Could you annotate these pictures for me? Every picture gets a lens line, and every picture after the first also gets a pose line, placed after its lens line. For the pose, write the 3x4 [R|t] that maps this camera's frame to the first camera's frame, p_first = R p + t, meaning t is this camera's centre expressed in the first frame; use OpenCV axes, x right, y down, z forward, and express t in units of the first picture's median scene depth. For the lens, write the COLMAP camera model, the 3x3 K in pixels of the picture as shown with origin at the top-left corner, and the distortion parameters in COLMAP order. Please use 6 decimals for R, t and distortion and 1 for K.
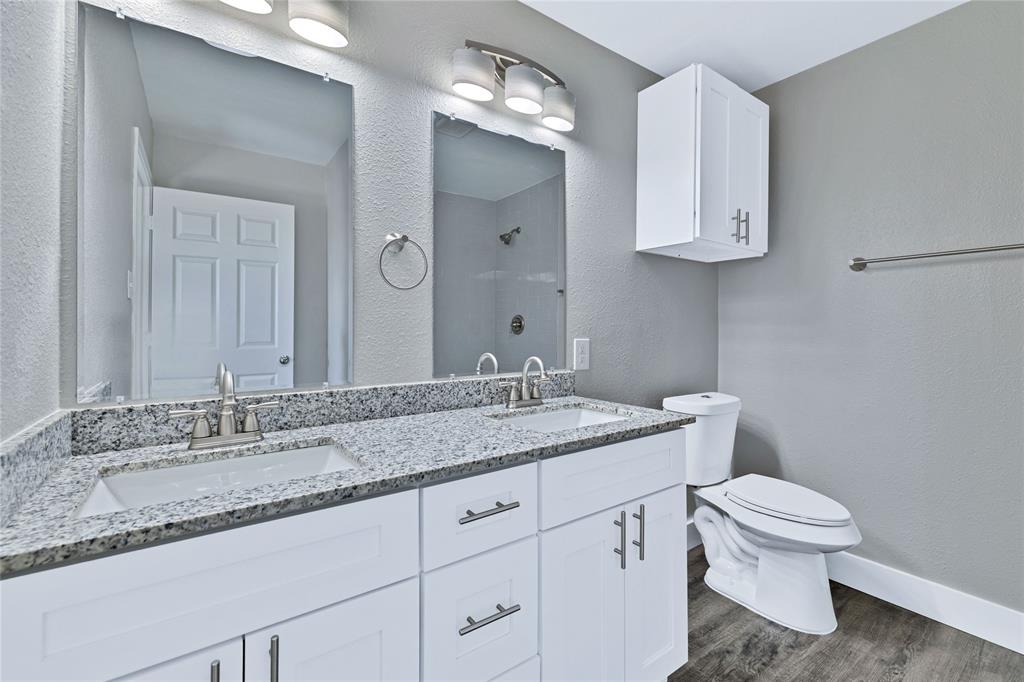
lens RADIAL K [[444.5, 0, 502.9], [0, 444.5, 331.7], [0, 0, 1]] dist [0.052572, 0.000515]
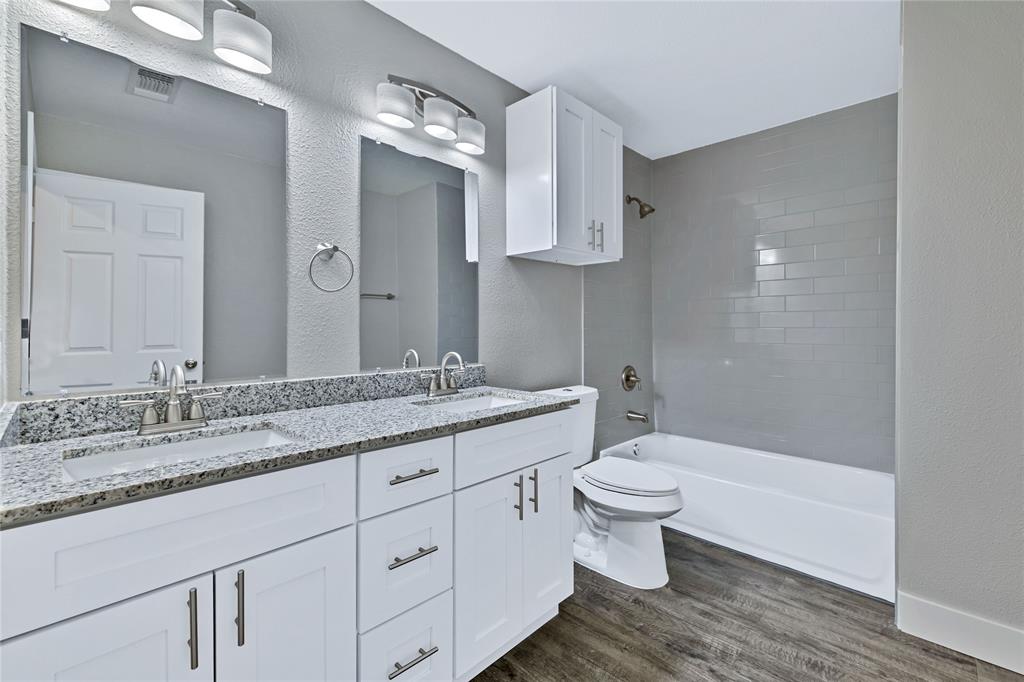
lens RADIAL K [[444.5, 0, 501.5], [0, 444.5, 352.9], [0, 0, 1]] dist [0.052572, 0.000515]
pose [[0.985228, -0.003414, 0.171212, 0.001338], [-0.006593, 0.998304, 0.057845, -0.012561], [-0.171119, -0.058119, 0.983535, -0.206547]]
